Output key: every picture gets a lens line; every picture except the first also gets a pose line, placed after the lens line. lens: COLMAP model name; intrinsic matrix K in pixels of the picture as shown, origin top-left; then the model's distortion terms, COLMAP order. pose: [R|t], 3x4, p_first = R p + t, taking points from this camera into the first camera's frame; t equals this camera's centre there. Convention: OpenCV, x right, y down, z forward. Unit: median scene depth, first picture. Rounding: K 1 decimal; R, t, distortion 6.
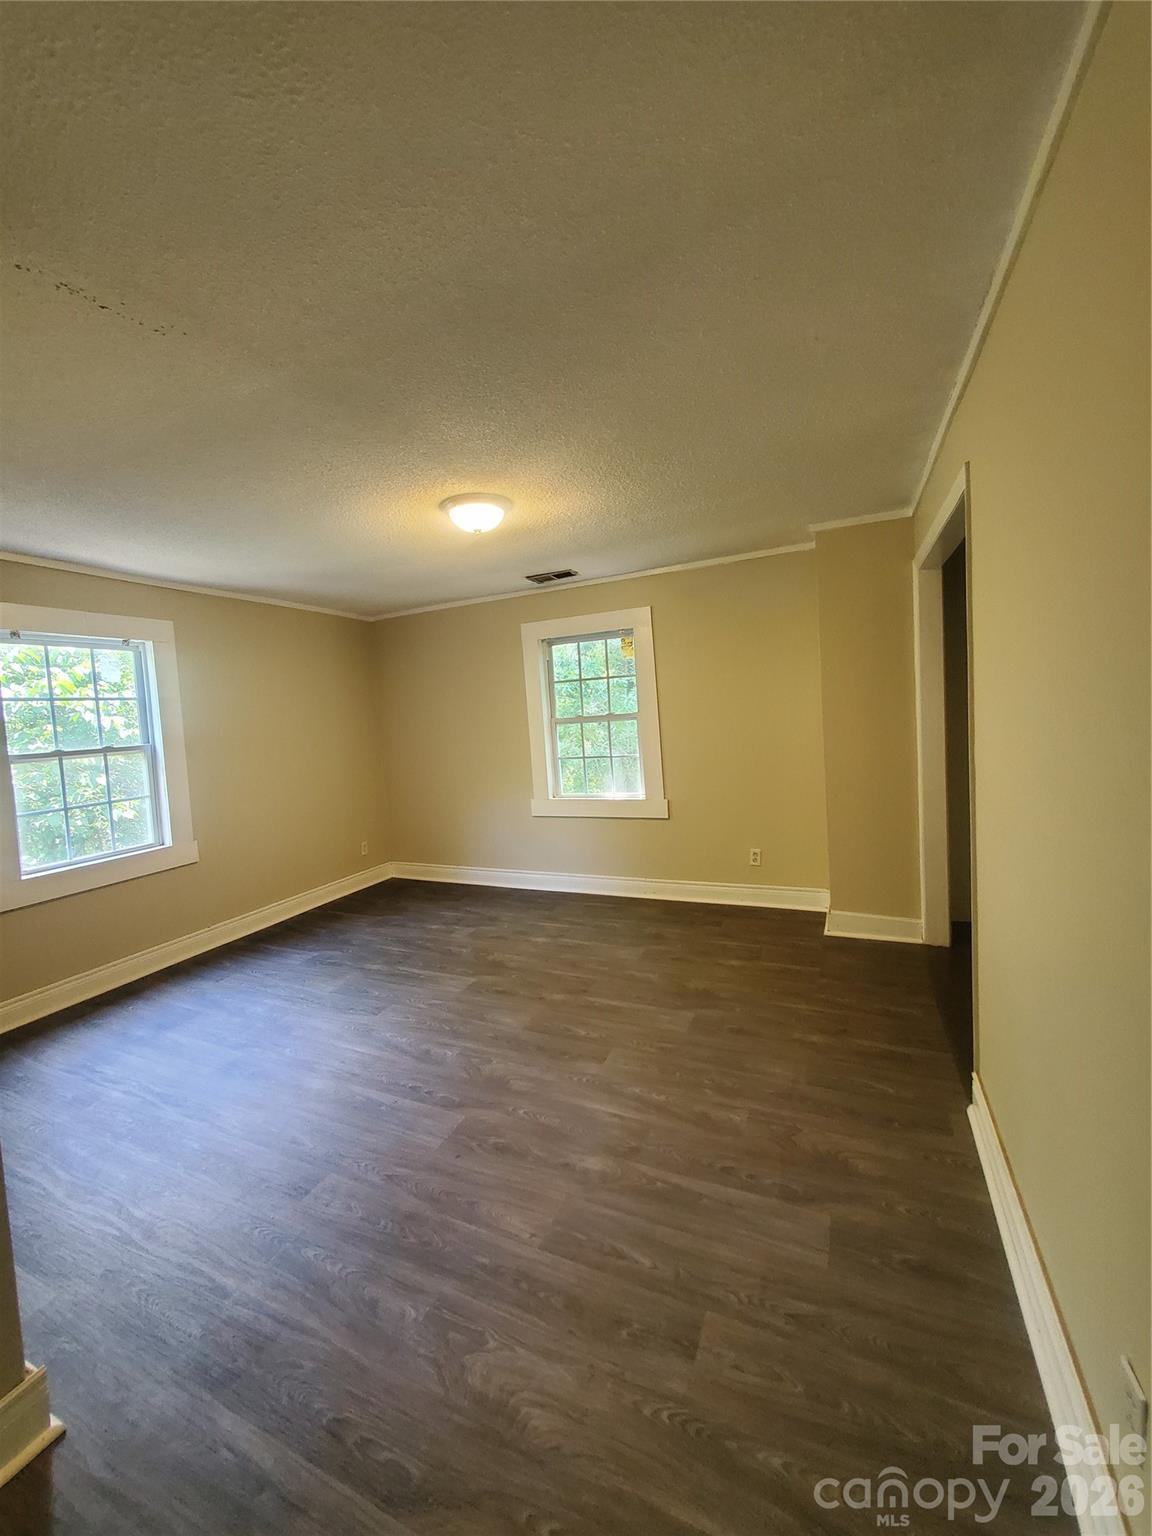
lens RADIAL K [[608.1, 0, 564.9], [0, 608.1, 736.4], [0, 0, 1]] dist [-0.000316, -0.003676]
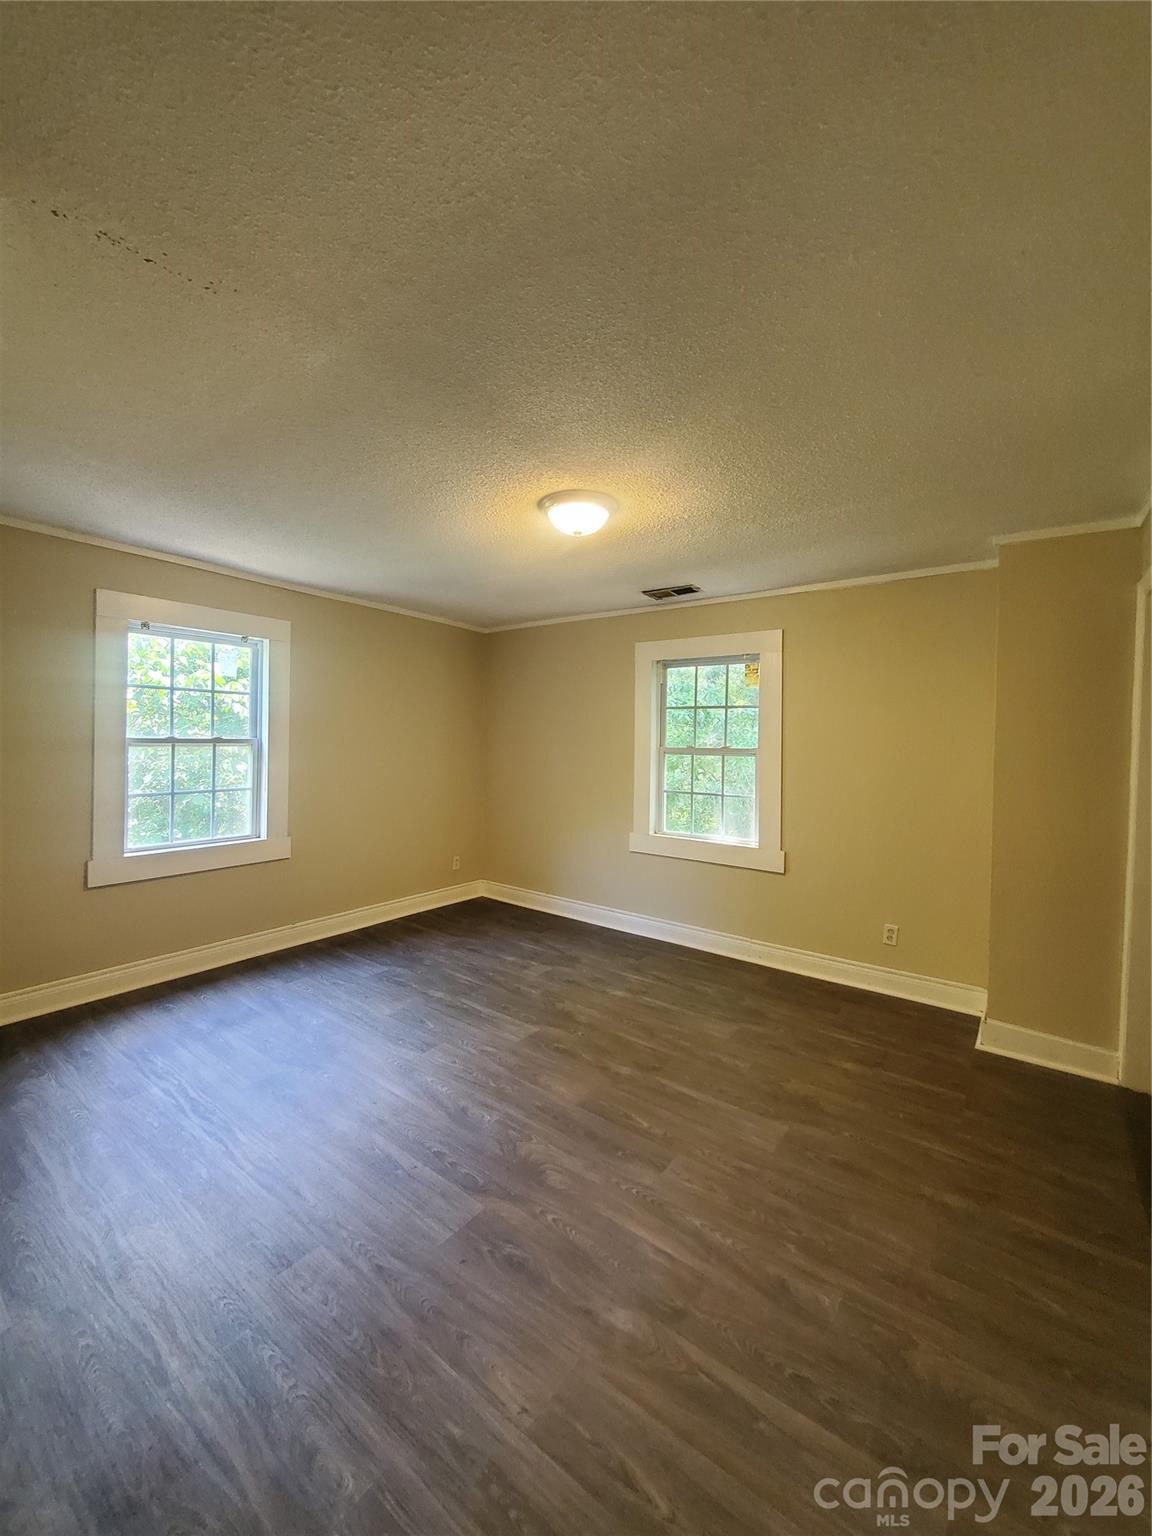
lens RADIAL K [[608.1, 0, 563.4], [0, 608.1, 739.0], [0, 0, 1]] dist [-0.000316, -0.003676]
pose [[0.973369, 0.083511, -0.213492, 0.050277], [-0.090861, 0.995554, -0.024828, -0.009208], [0.210469, 0.043565, 0.976629, 0.123264]]
